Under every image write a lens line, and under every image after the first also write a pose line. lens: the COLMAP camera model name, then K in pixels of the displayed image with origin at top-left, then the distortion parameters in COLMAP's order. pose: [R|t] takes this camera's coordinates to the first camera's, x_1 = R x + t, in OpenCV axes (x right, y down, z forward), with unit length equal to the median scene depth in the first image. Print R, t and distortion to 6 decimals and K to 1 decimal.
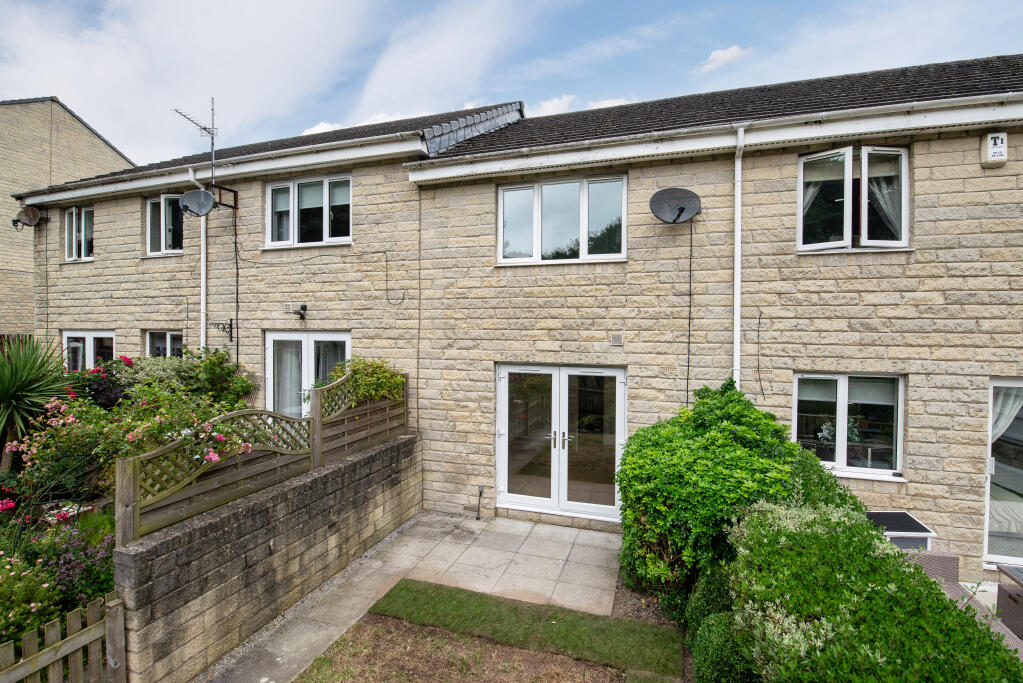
lens RADIAL K [[456.1, 0, 535.1], [0, 456.1, 333.1], [0, 0, 1]] dist [-0.009258, -0.006138]
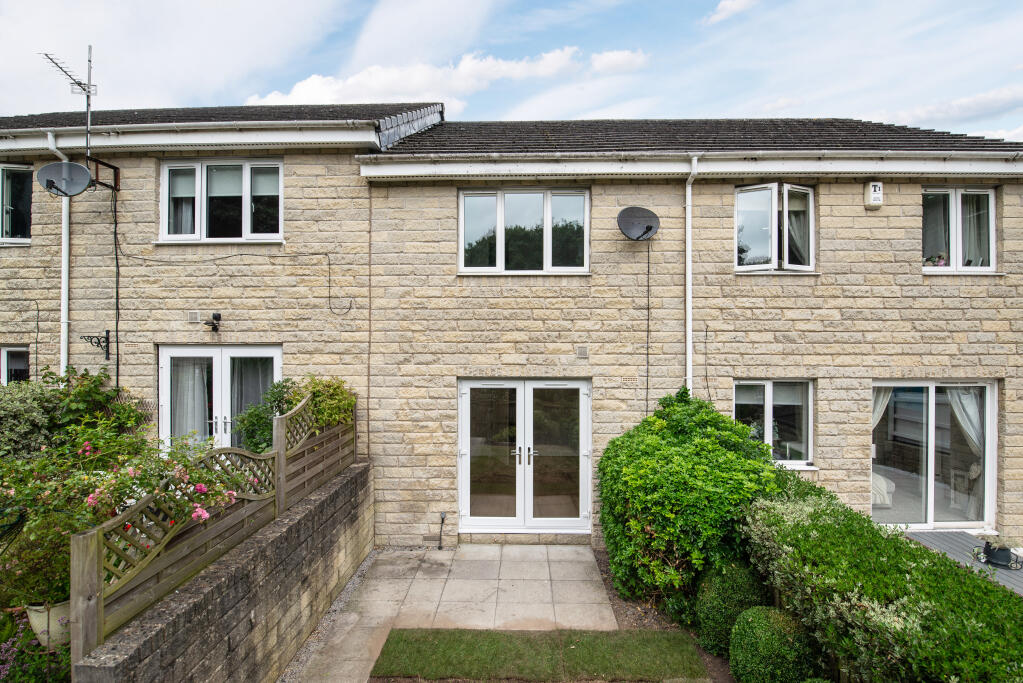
lens RADIAL K [[456.1, 0, 516.7], [0, 456.1, 337.0], [0, 0, 1]] dist [-0.009258, -0.006138]
pose [[0.959889, -0.002335, 0.280371, -0.246943], [0.006170, 0.999899, -0.012797, -0.006861], [-0.280313, 0.014013, 0.959806, 0.072237]]
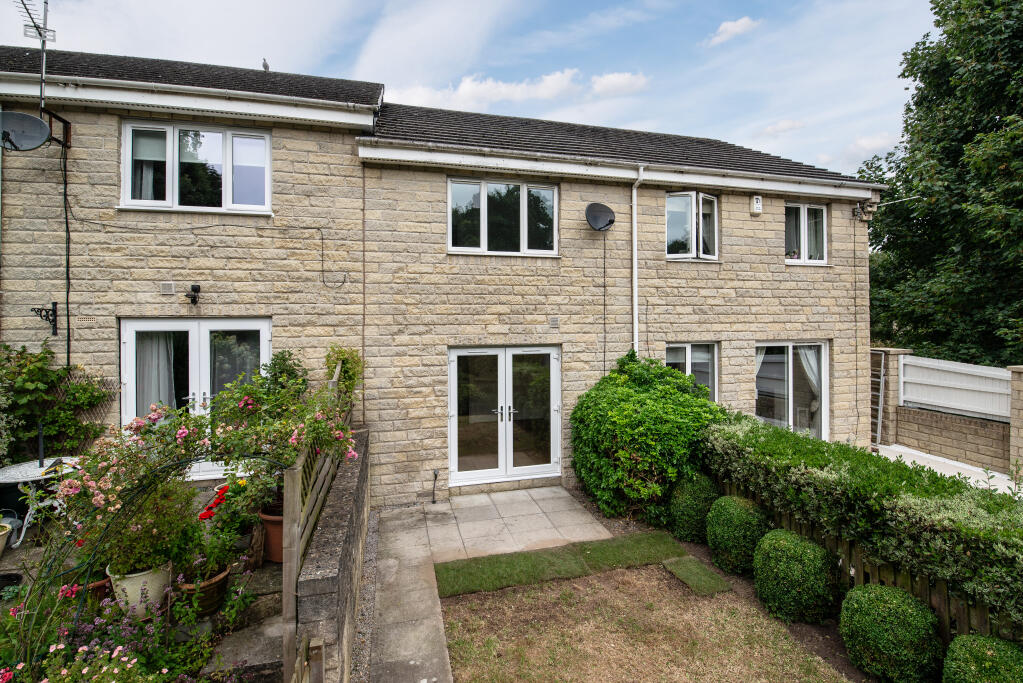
lens RADIAL K [[456.1, 0, 511.7], [0, 456.1, 316.5], [0, 0, 1]] dist [-0.009258, -0.006138]
pose [[0.845840, -0.004886, 0.533415, -0.553387], [0.013969, 0.999818, -0.012994, 0.012956], [-0.533254, 0.018442, 0.845754, 0.050192]]
